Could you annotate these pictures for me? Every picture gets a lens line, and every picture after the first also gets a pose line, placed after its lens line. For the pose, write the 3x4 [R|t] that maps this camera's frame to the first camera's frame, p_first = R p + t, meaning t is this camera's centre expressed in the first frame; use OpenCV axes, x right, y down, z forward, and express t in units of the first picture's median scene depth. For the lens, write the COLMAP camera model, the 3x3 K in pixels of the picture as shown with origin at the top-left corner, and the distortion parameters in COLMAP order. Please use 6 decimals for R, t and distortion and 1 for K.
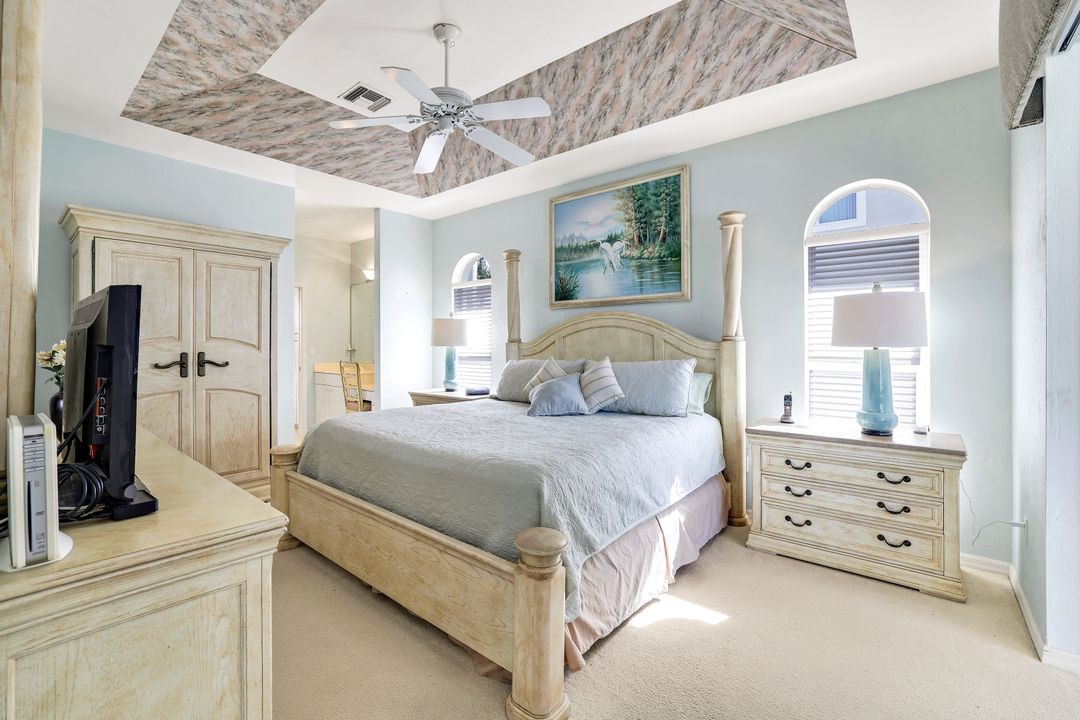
lens RADIAL K [[472.8, 0, 522.6], [0, 472.8, 346.7], [0, 0, 1]] dist [-0.046158, 0.016742]
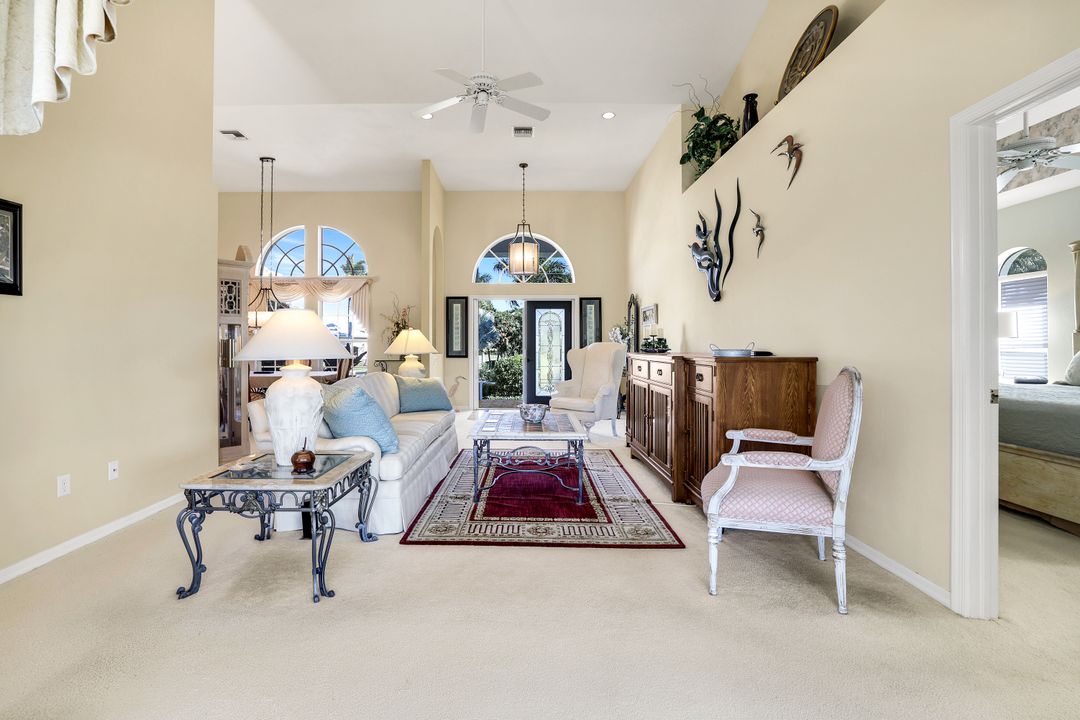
lens RADIAL K [[472.8, 0, 522.6], [0, 472.8, 346.7], [0, 0, 1]] dist [-0.046158, 0.016742]
pose [[0.655671, -0.002148, -0.755044, -0.087413], [-0.003424, 0.999977, -0.005818, 0.038953], [0.755039, 0.006400, 0.655648, -0.672657]]
